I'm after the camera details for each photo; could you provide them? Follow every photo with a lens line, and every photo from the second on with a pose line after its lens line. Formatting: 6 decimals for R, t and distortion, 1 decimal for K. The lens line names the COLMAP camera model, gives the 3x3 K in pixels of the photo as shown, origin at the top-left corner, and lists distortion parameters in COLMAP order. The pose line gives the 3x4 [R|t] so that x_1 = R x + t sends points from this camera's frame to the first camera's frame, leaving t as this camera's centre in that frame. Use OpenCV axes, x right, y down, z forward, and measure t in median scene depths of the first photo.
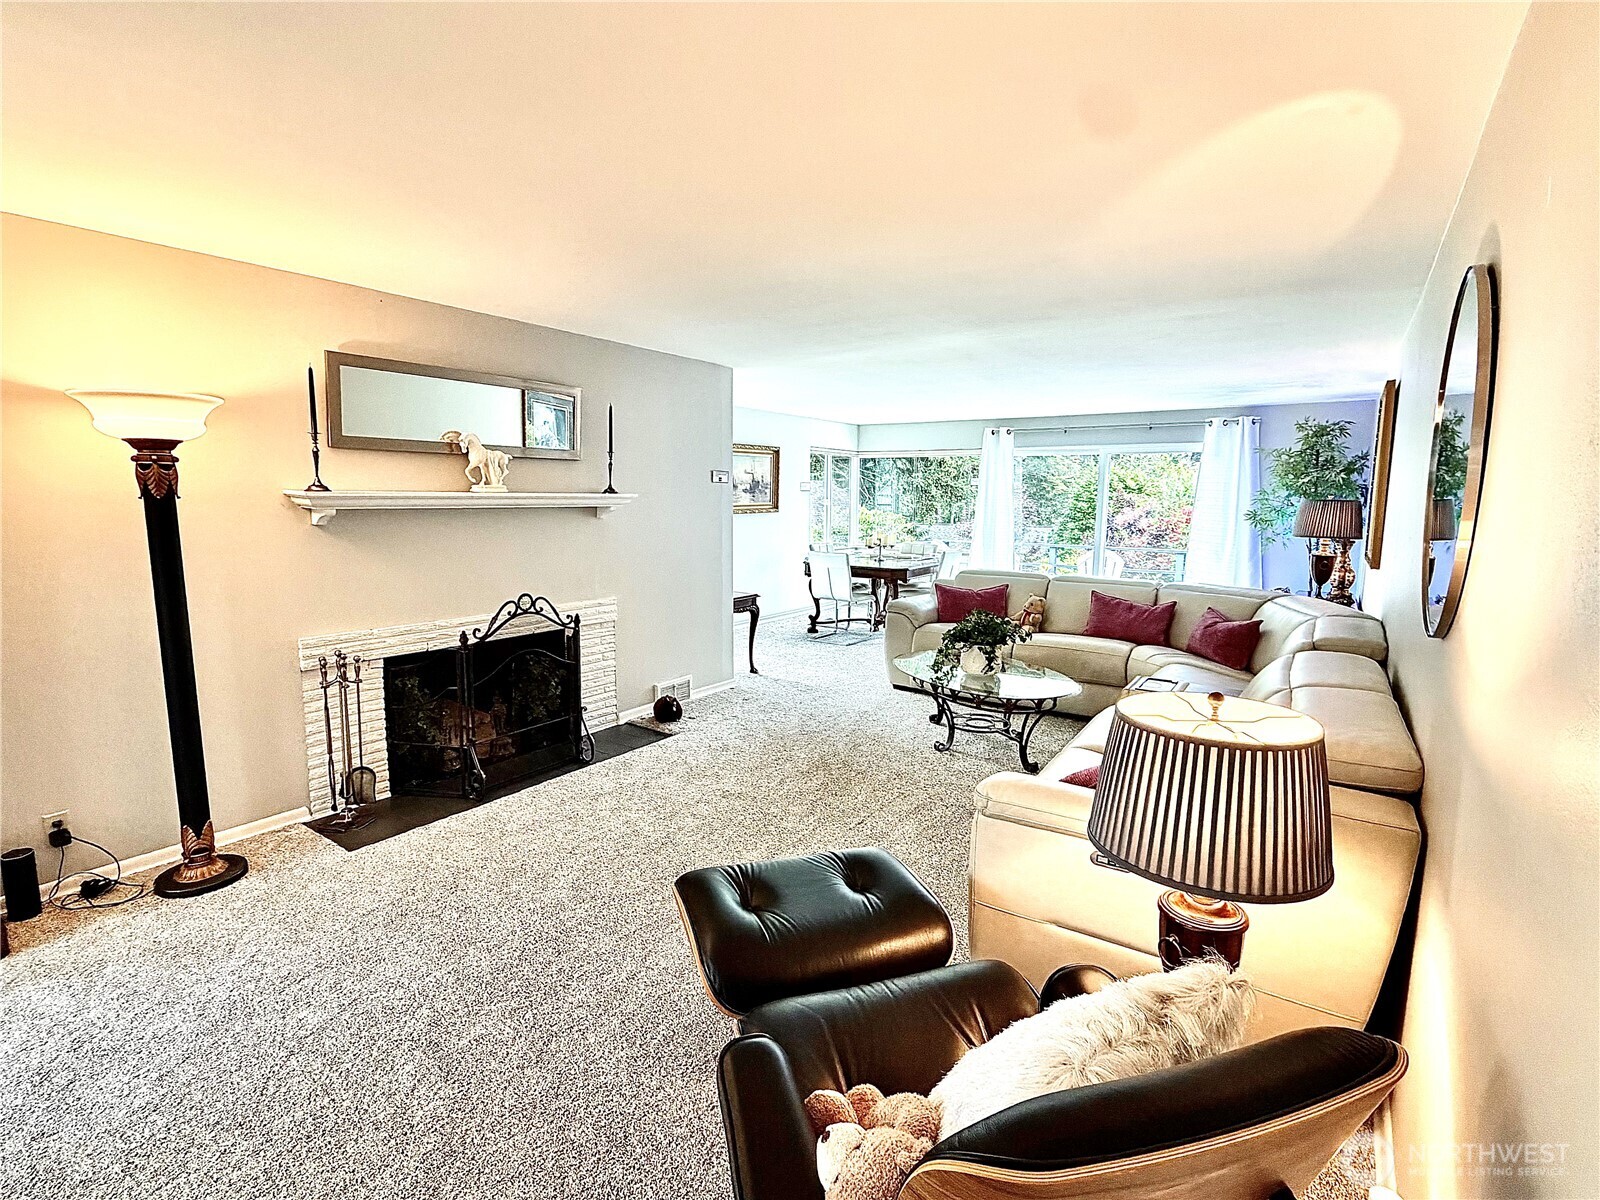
lens RADIAL K [[776.5, 0, 791.8], [0, 776.5, 601.0], [0, 0, 1]] dist [-0.000092, 0.000605]
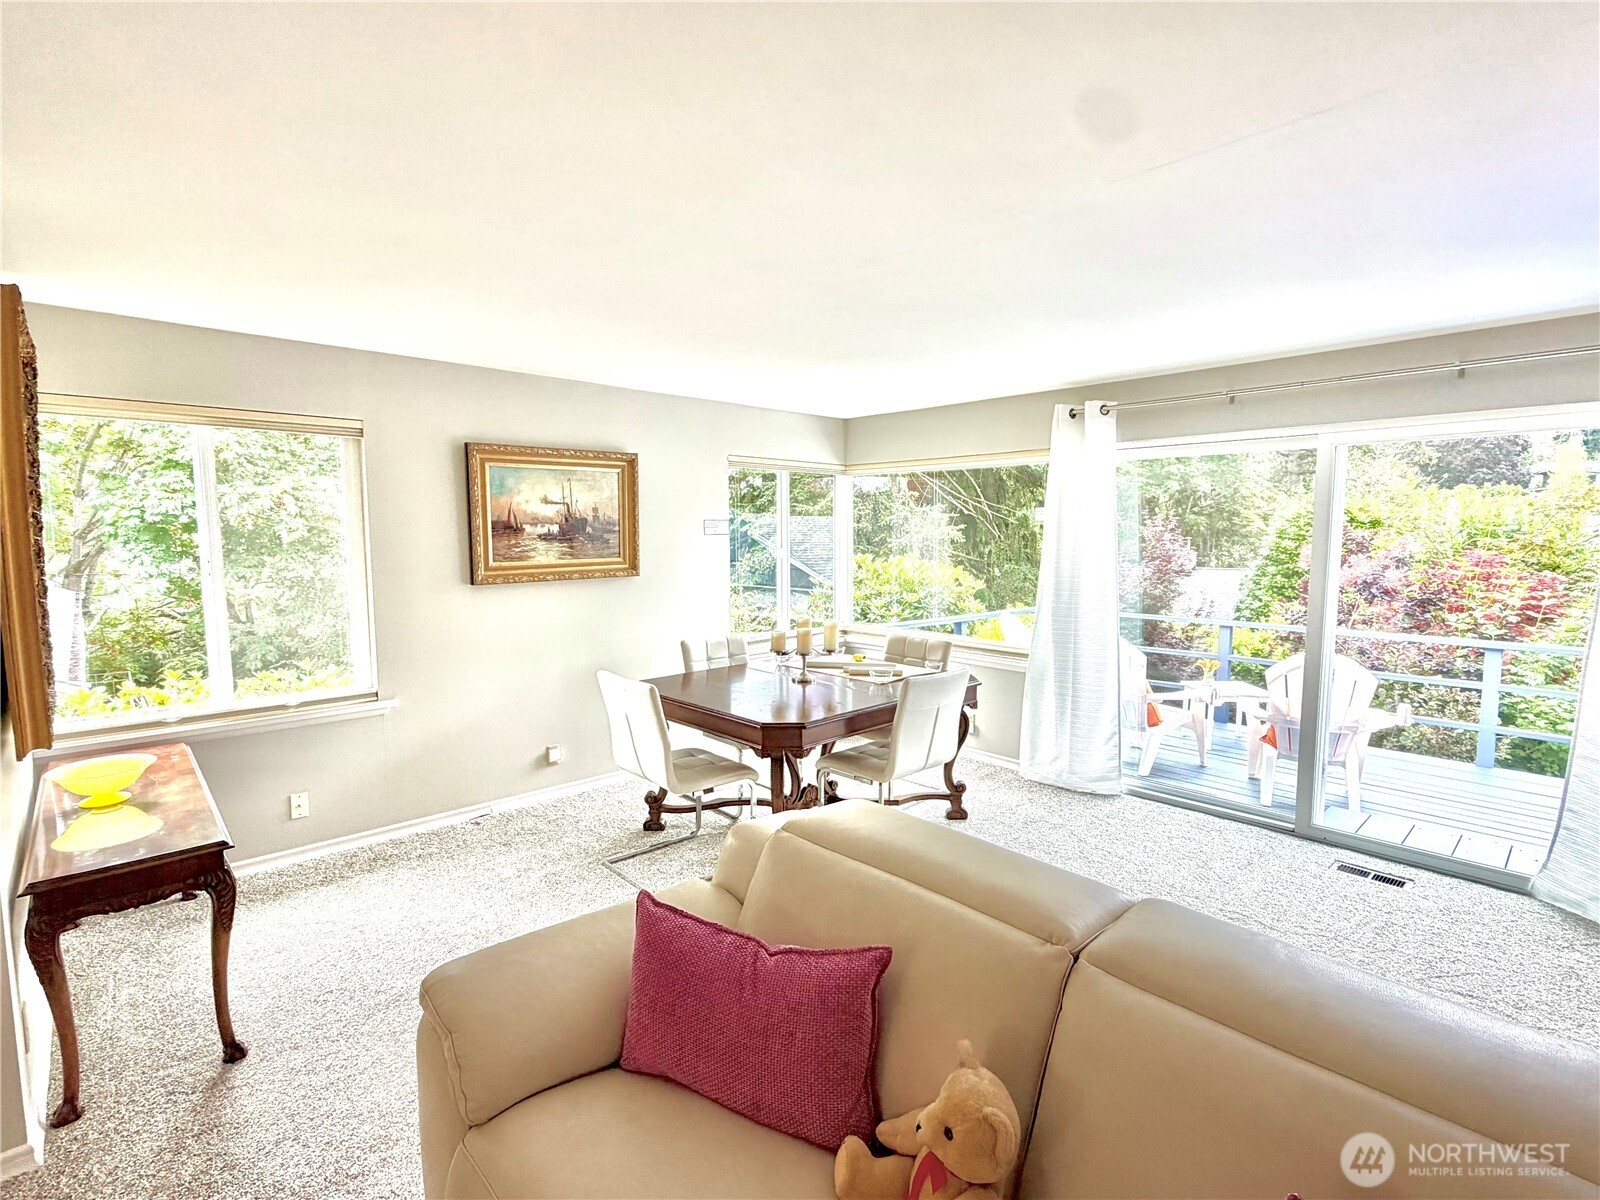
lens RADIAL K [[776.5, 0, 791.8], [0, 776.5, 601.0], [0, 0, 1]] dist [-0.000092, 0.000605]
pose [[0.977286, 0.014047, -0.211458, 0.199507], [-0.023525, 0.998825, -0.042373, -0.078844], [0.210615, 0.046385, 0.976468, 0.514704]]
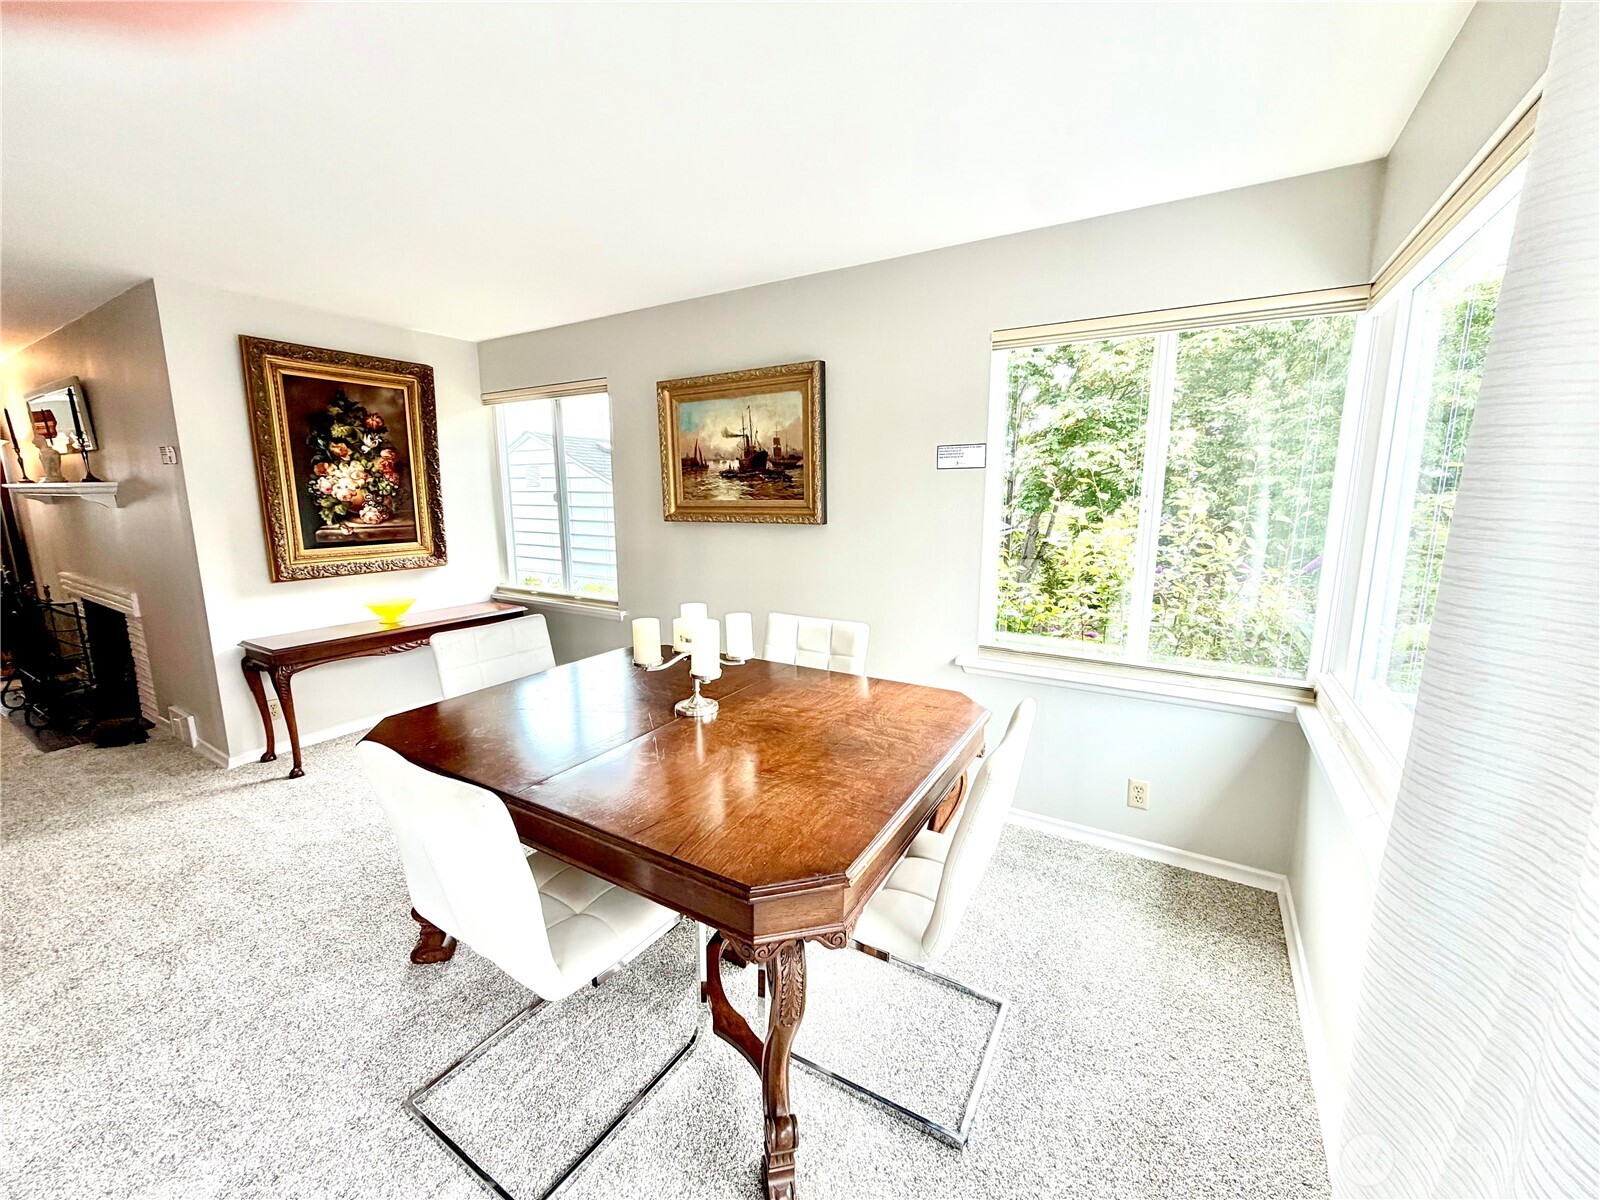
lens RADIAL K [[636.1, 0, 796.0], [0, 636.1, 600.4], [0, 0, 1]] dist [0.000684, 0.000078]
pose [[0.055567, 0.162270, -0.985180, 0.323492], [-0.138149, 0.978464, 0.153372, -0.127147], [0.988851, 0.127579, 0.076788, 0.981998]]
